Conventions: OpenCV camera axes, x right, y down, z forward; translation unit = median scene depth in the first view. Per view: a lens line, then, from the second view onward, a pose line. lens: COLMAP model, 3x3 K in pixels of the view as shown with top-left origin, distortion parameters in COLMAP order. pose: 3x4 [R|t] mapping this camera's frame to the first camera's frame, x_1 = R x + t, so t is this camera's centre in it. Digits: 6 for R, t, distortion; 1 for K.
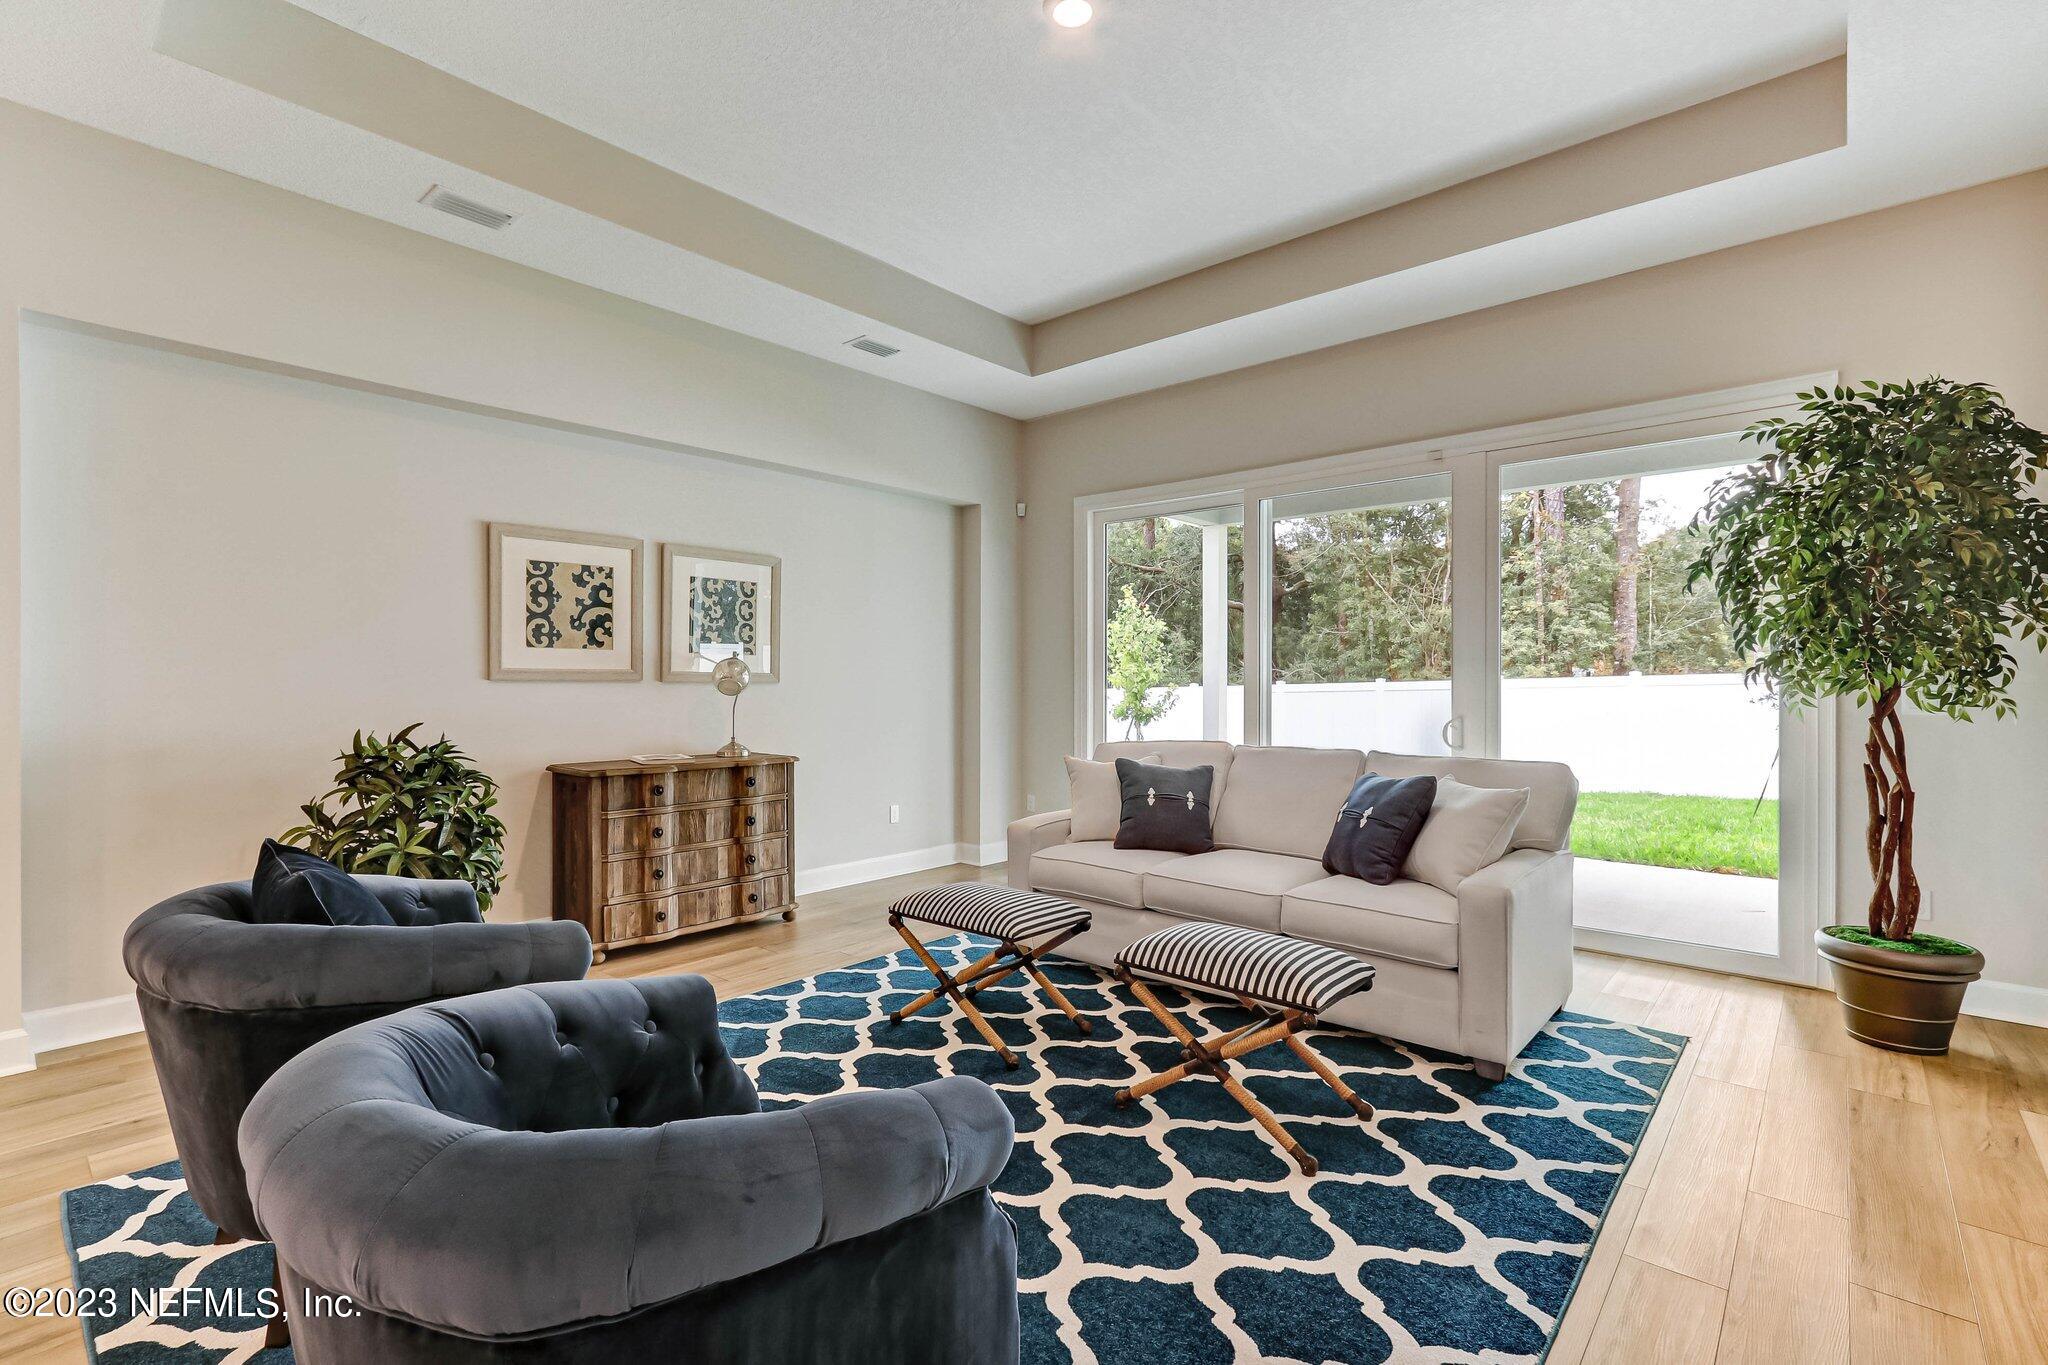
lens RADIAL K [[940.1, 0, 1019.8], [0, 940.1, 680.7], [0, 0, 1]] dist [0.003043, 0.002480]
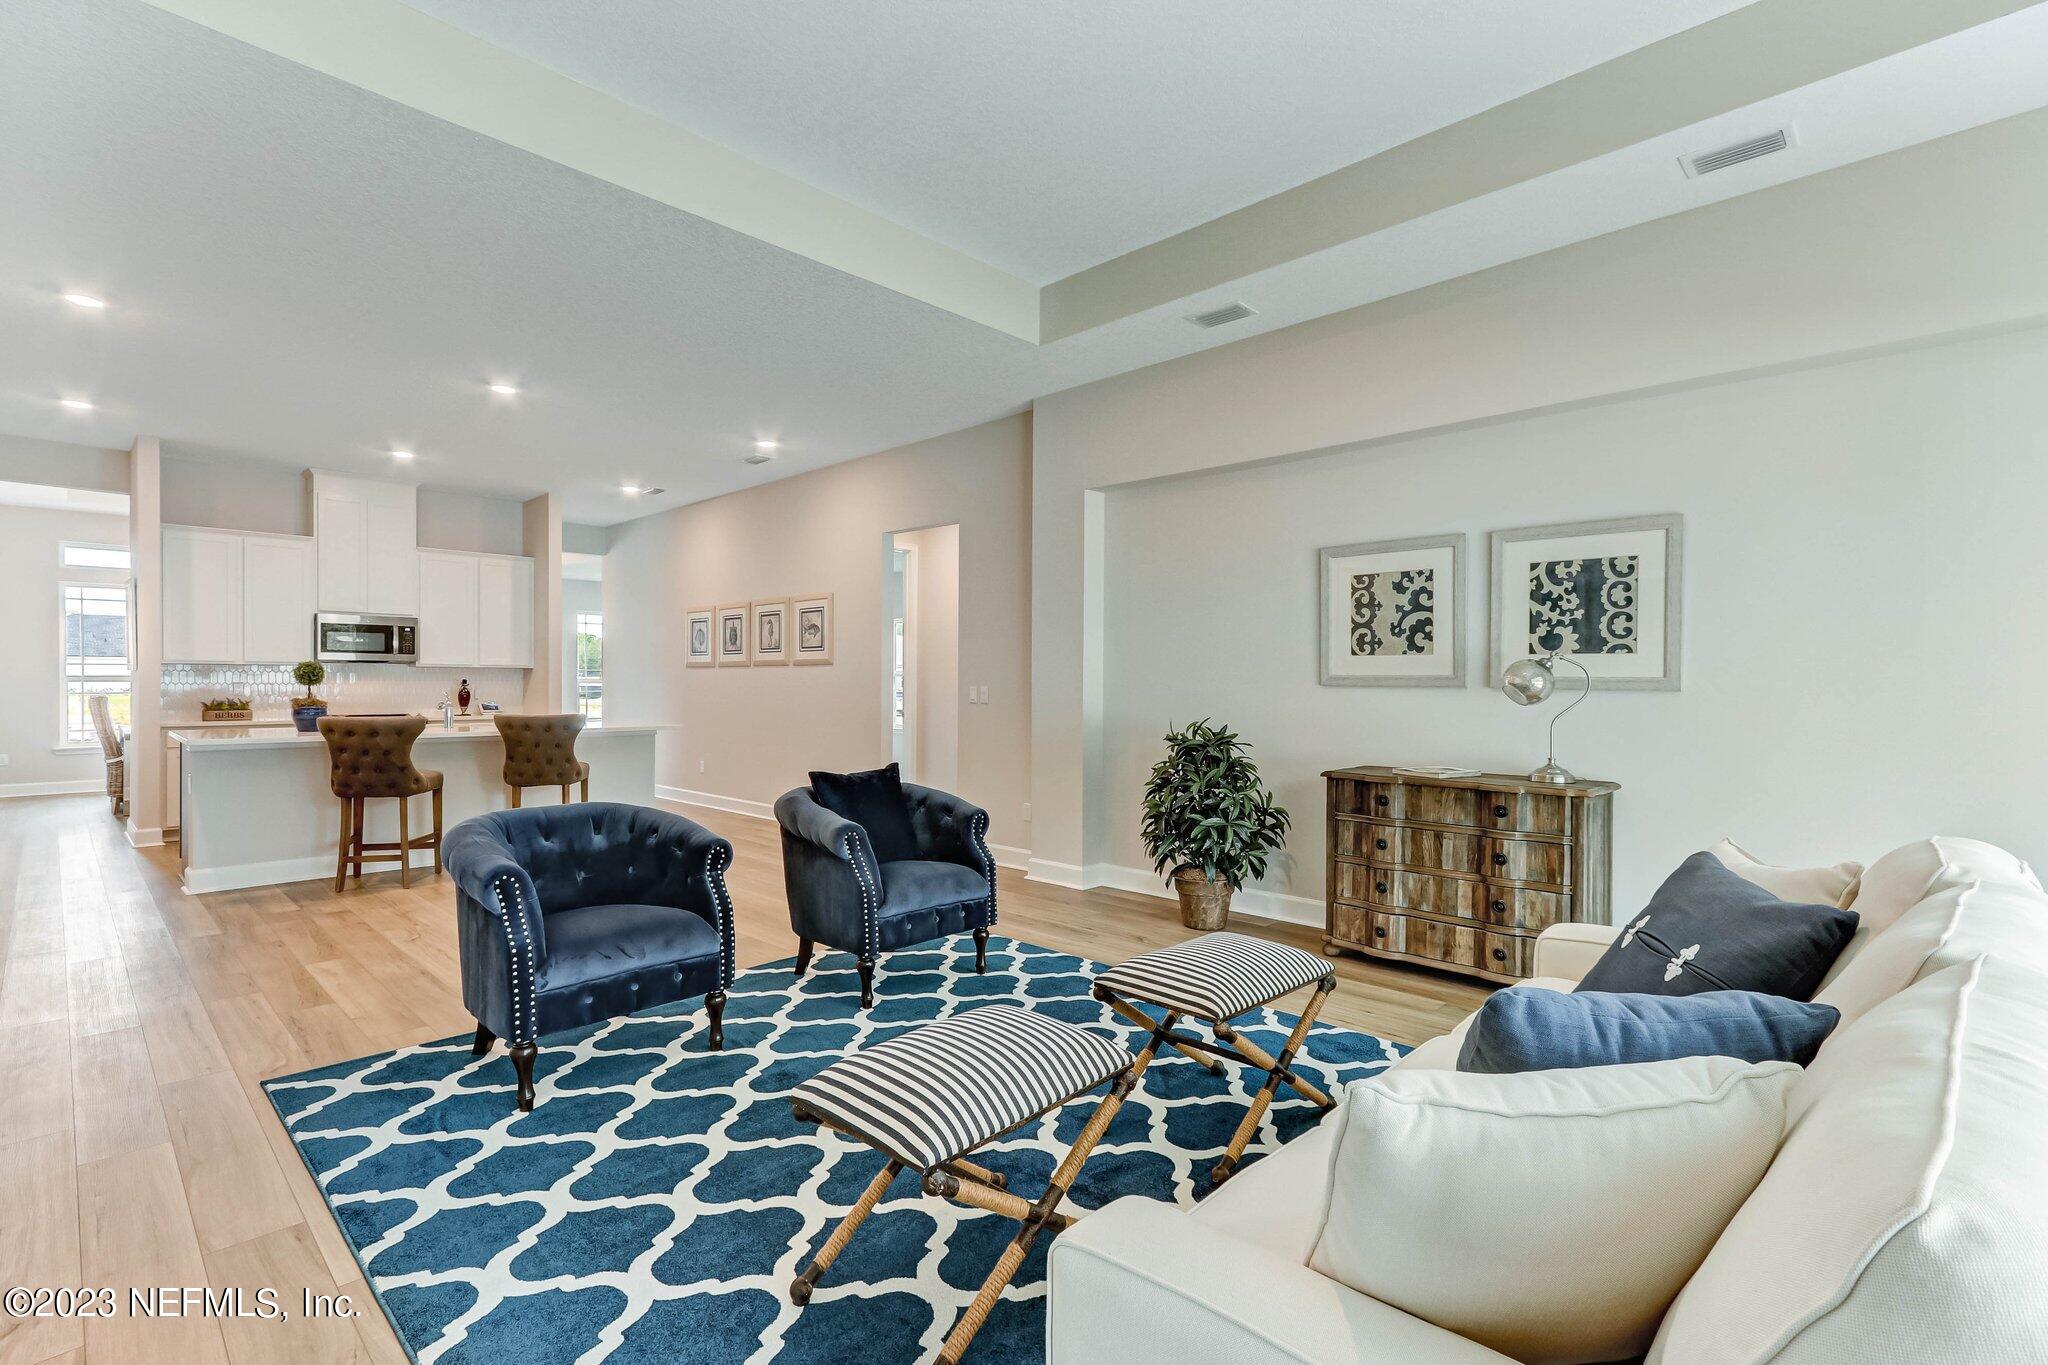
lens RADIAL K [[940.1, 0, 1005.7], [0, 940.1, 686.7], [0, 0, 1]] dist [0.003043, 0.002480]
pose [[-0.059328, 0.001937, -0.998237, 0.566425], [-0.007076, 0.999972, 0.002361, 0.000811], [0.998213, 0.007204, -0.059312, 0.636144]]
